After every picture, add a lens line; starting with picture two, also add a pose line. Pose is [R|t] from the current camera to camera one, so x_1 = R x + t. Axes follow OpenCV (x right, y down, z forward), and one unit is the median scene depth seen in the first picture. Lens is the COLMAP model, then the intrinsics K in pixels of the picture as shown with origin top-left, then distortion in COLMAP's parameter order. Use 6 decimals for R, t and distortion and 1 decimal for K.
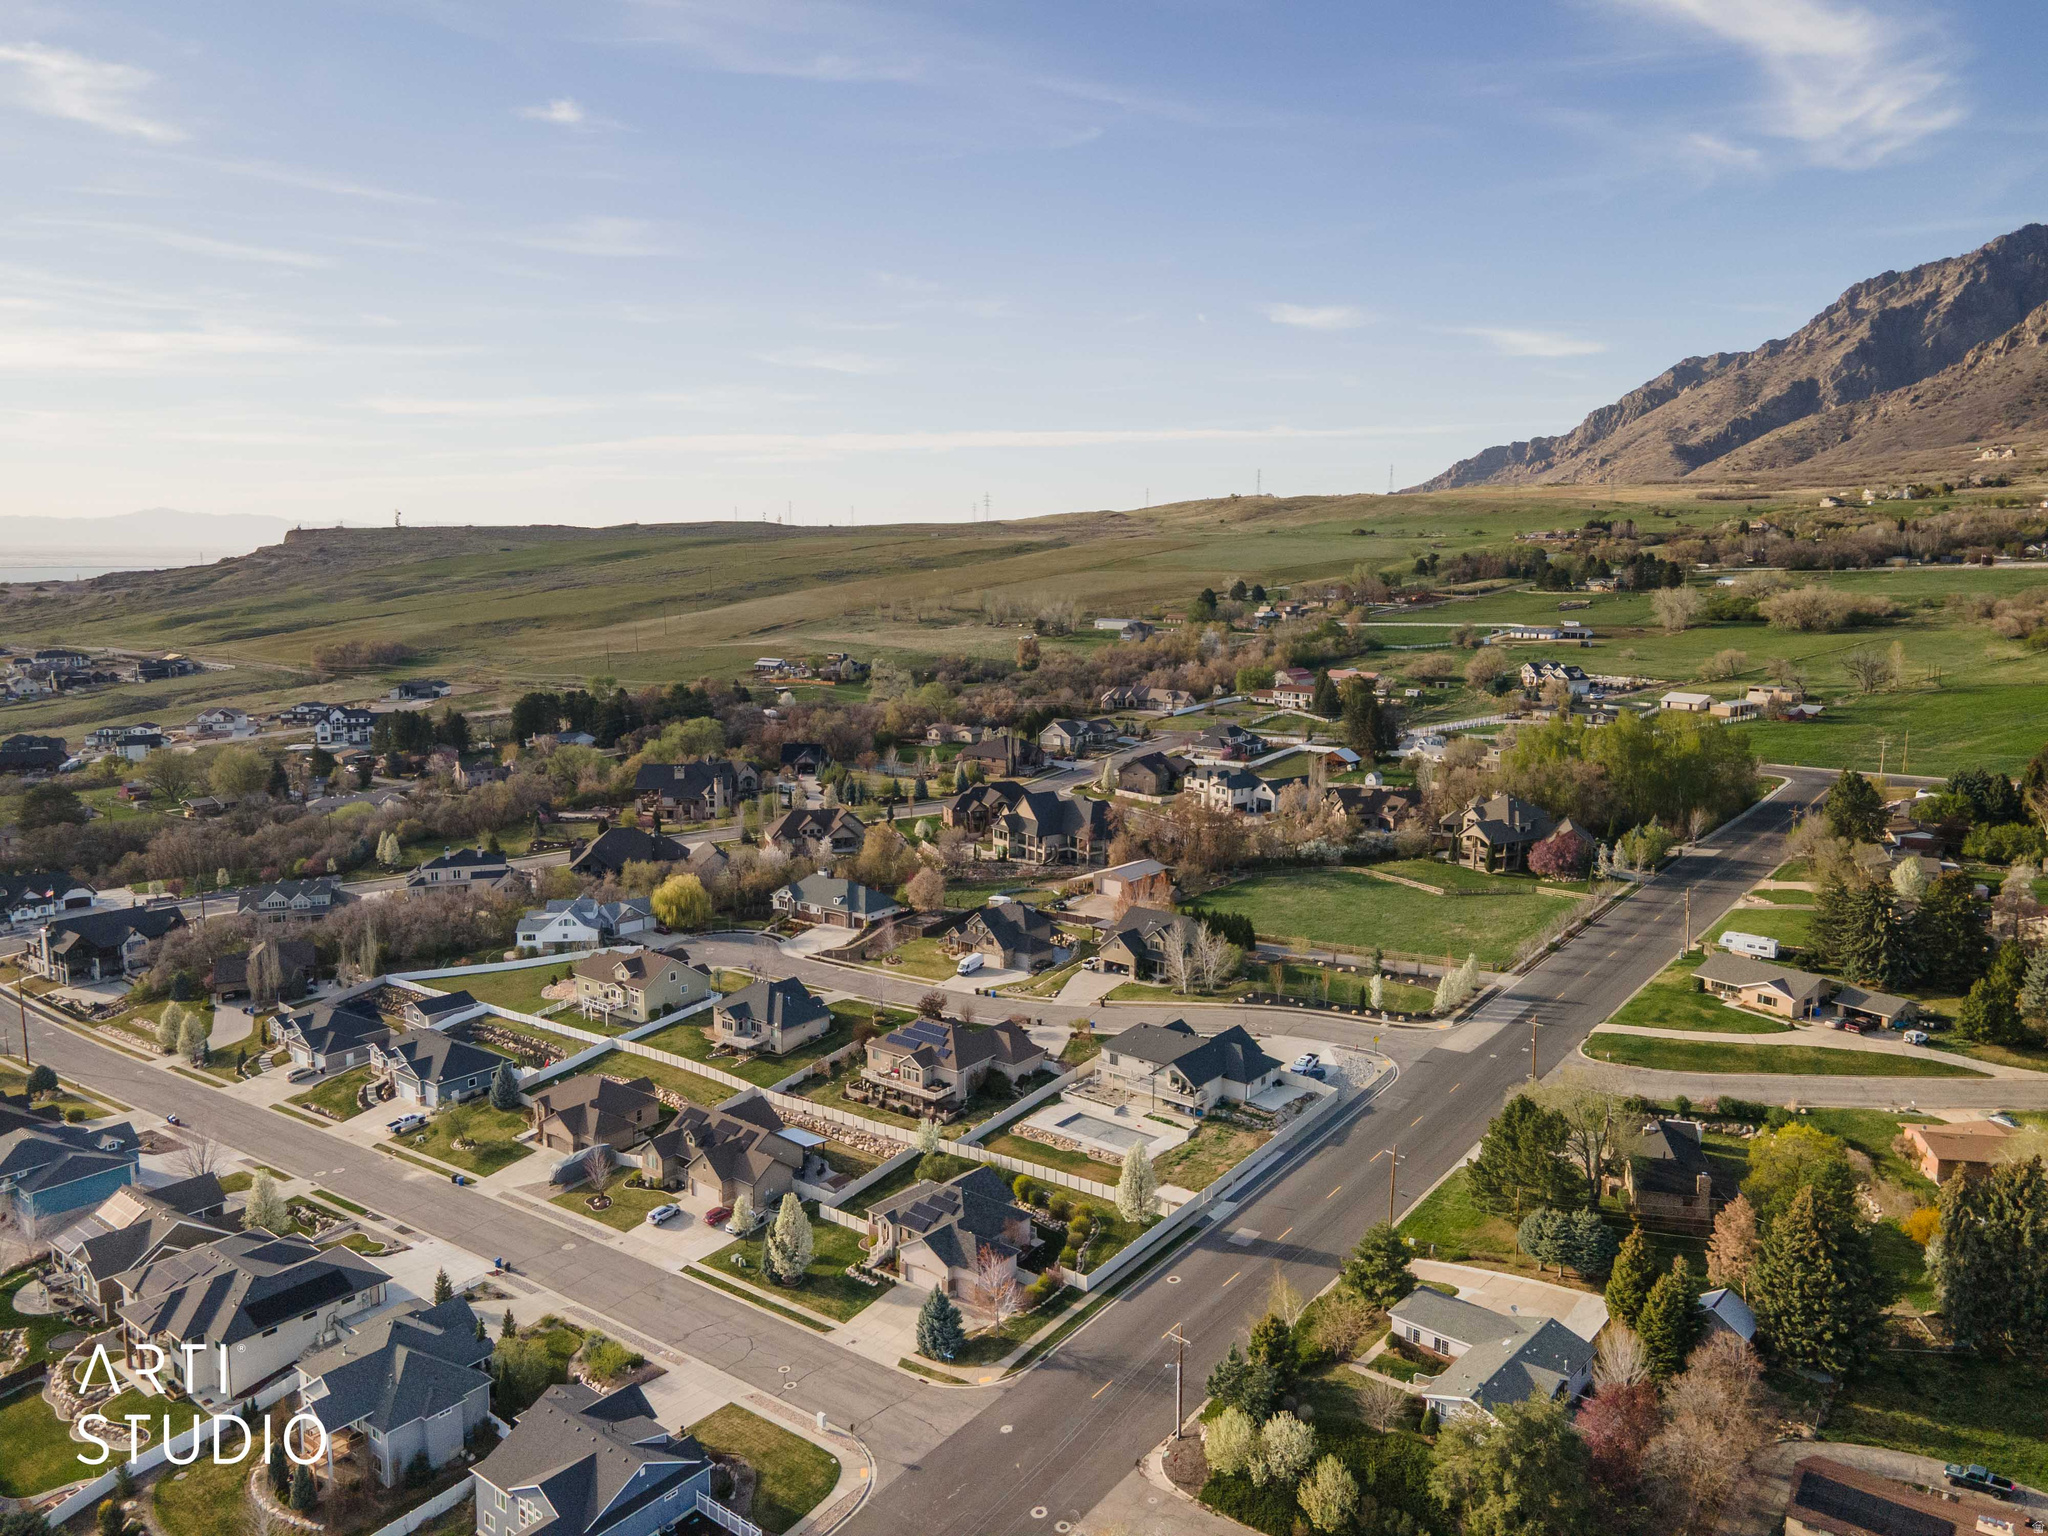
lens RADIAL K [[1494.3, 0, 1003.1], [0, 1494.3, 758.9], [0, 0, 1]] dist [0.024466, 0.033785]
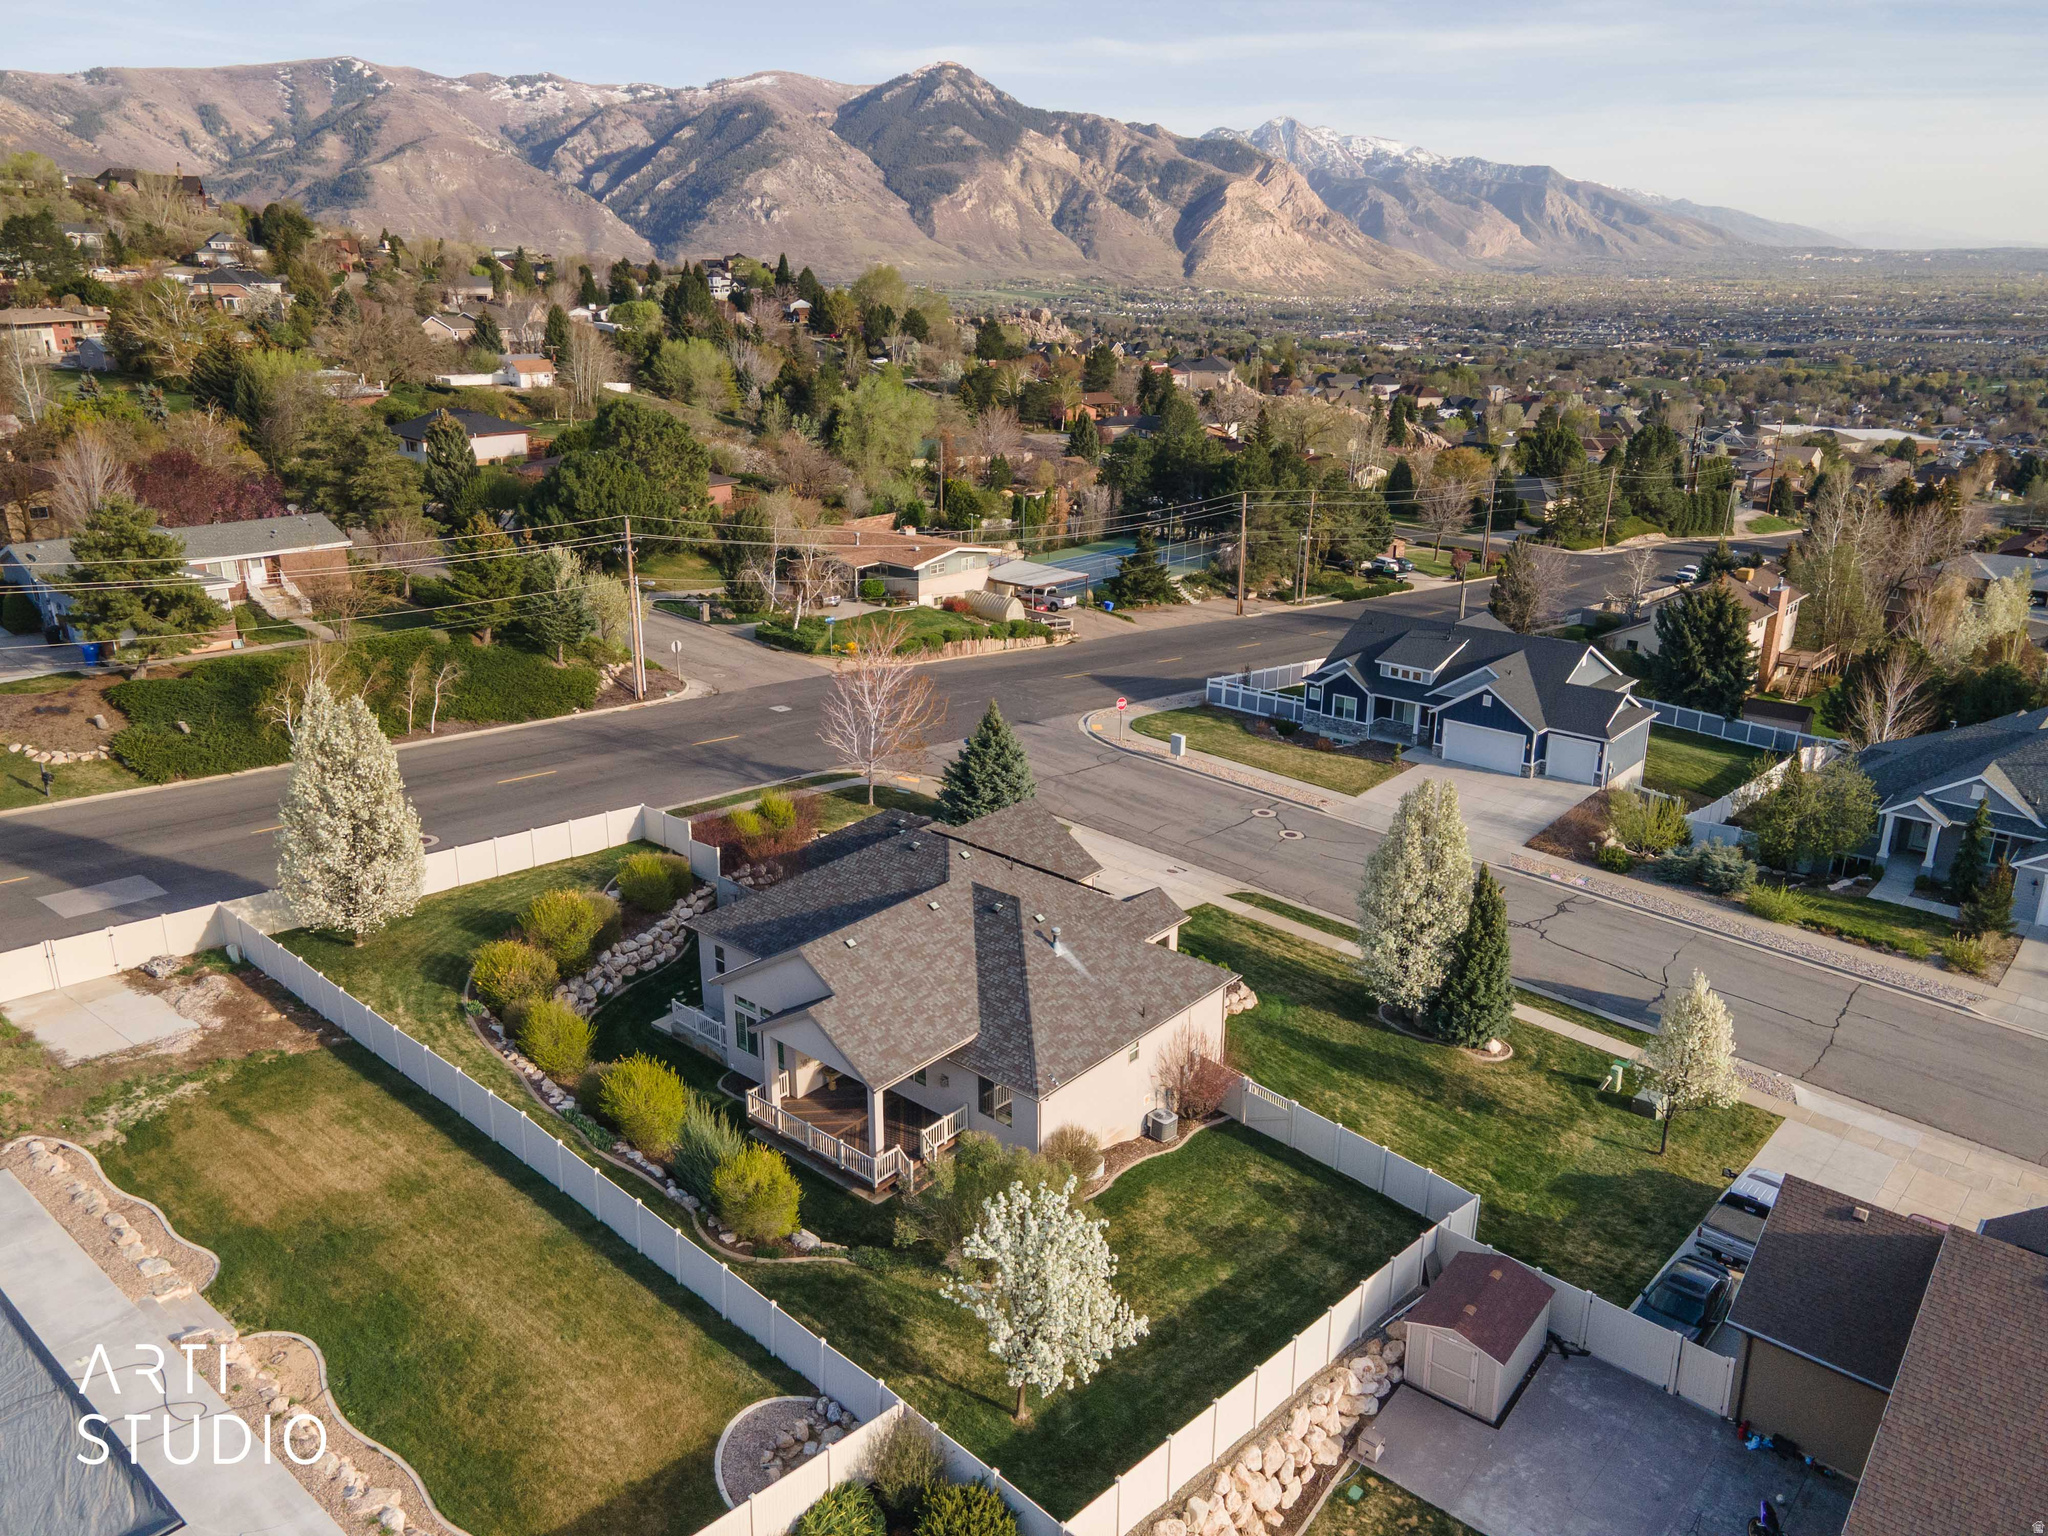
lens RADIAL K [[1487.8, 0, 1008.9], [0, 1487.8, 762.6], [0, 0, 1]] dist [0.036563, 0.031694]
pose [[-0.999438, -0.010598, 0.031794, -0.032208], [0.005178, 0.888456, 0.458932, 0.074076], [-0.033111, 0.458839, -0.887902, 0.717740]]
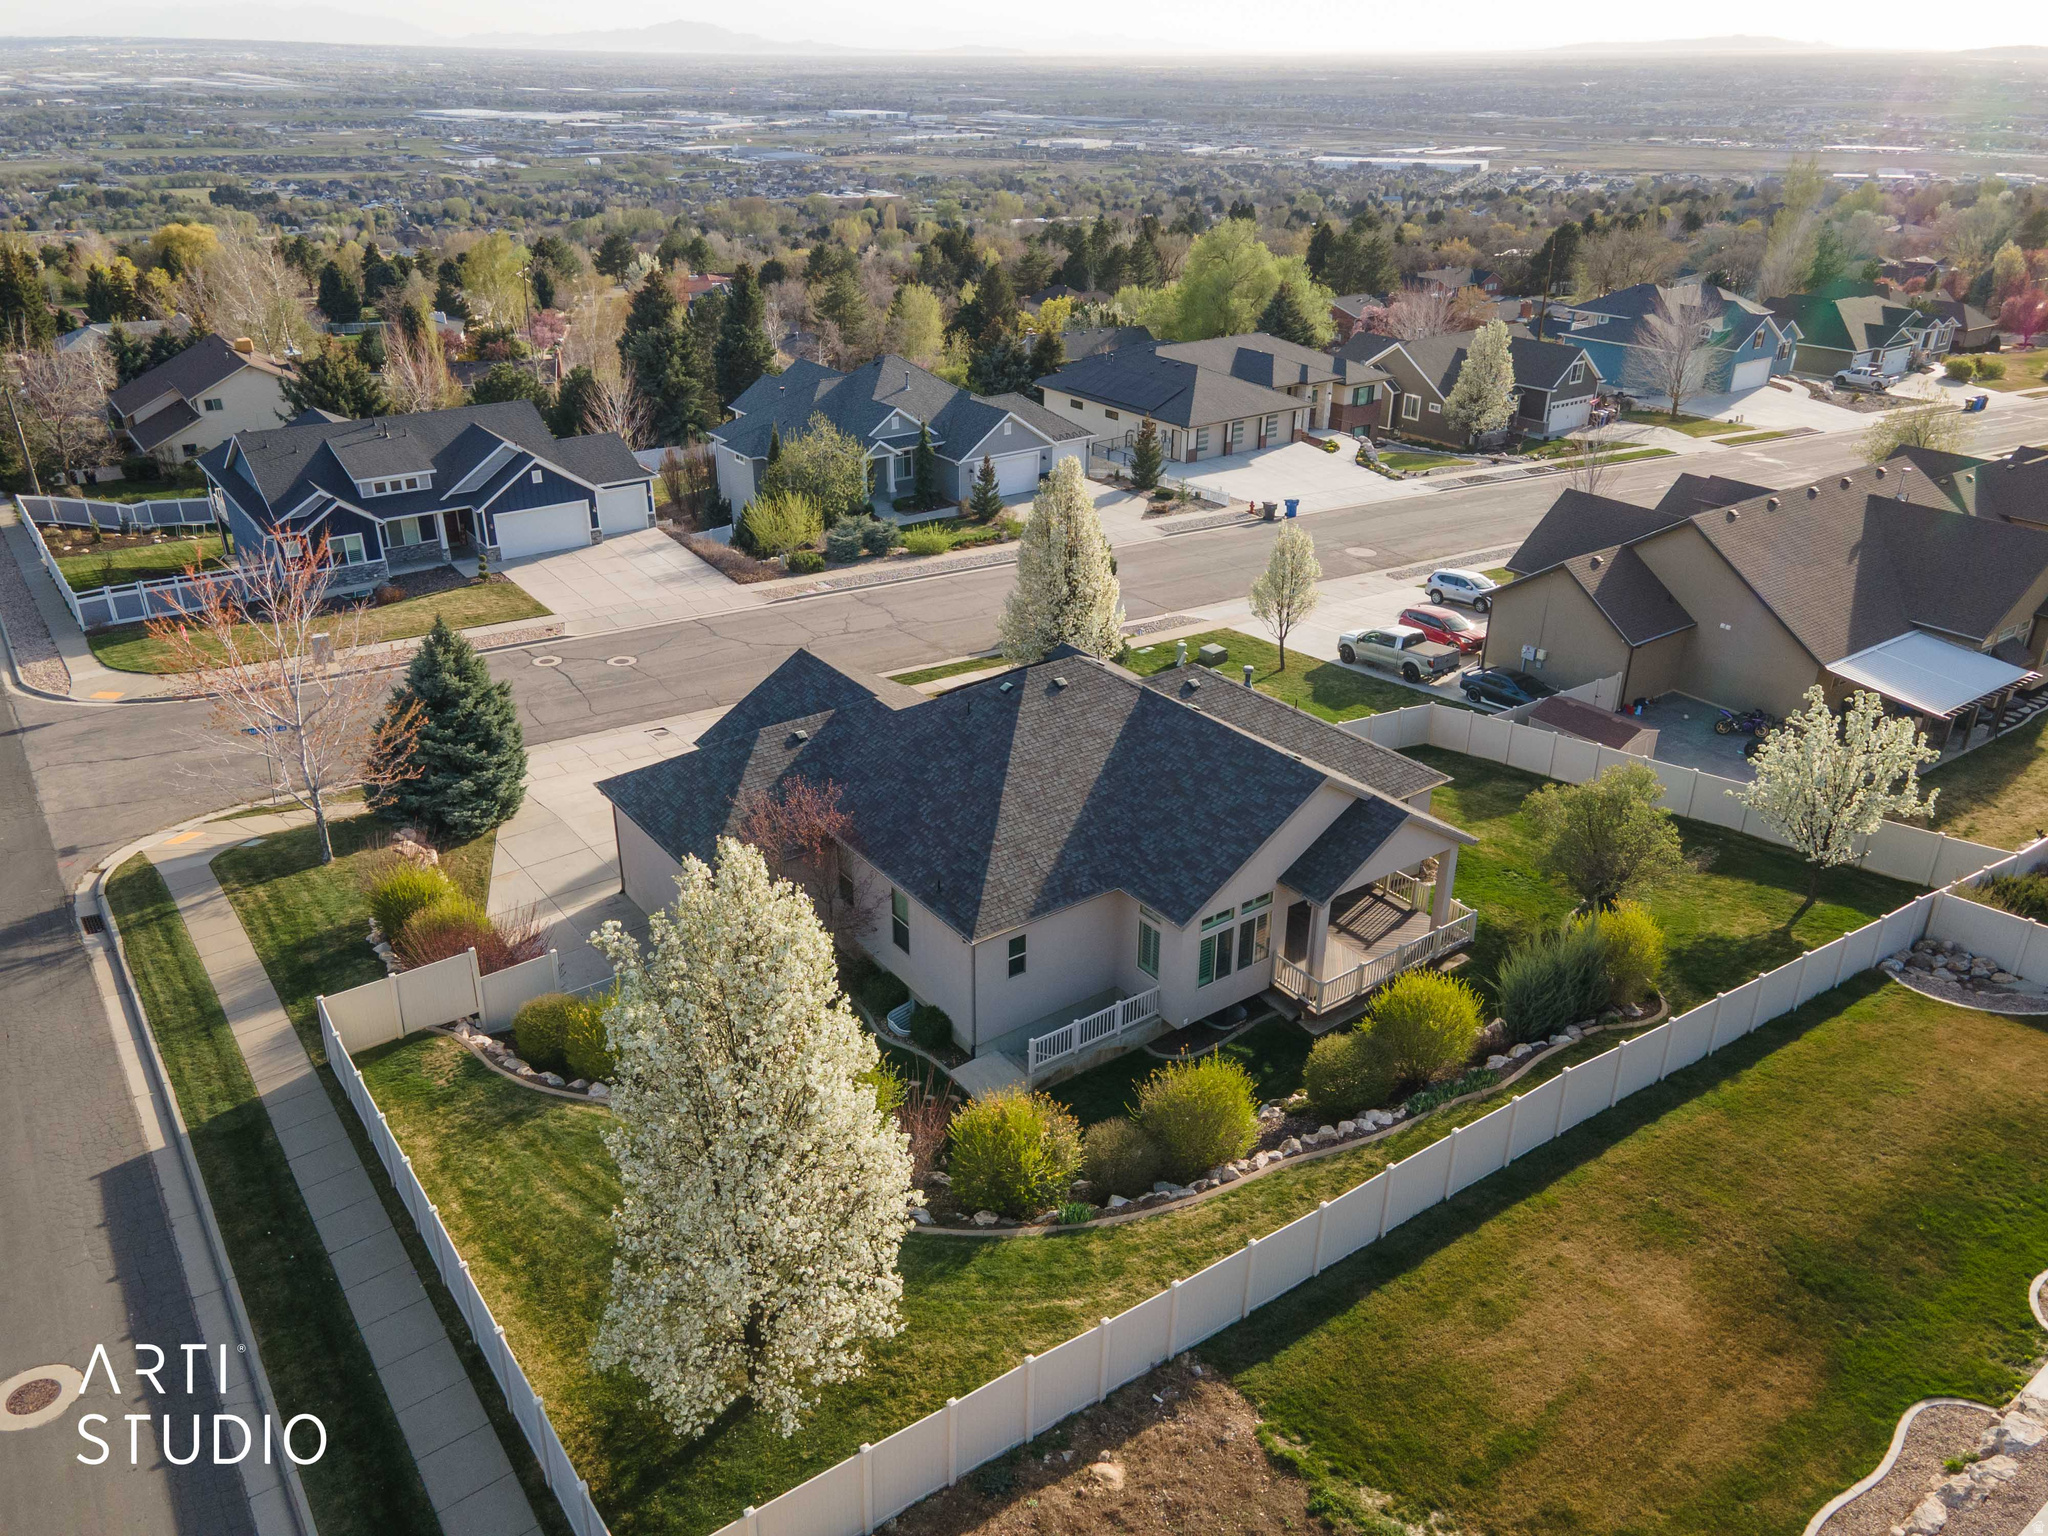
lens RADIAL K [[1487.8, 0, 1008.9], [0, 1487.8, 762.6], [0, 0, 1]] dist [0.036563, 0.031694]
pose [[-0.256394, 0.417745, -0.871637, 0.104542], [-0.147894, 0.874208, 0.462480, 0.108037], [0.955191, 0.247487, -0.162360, 0.586816]]
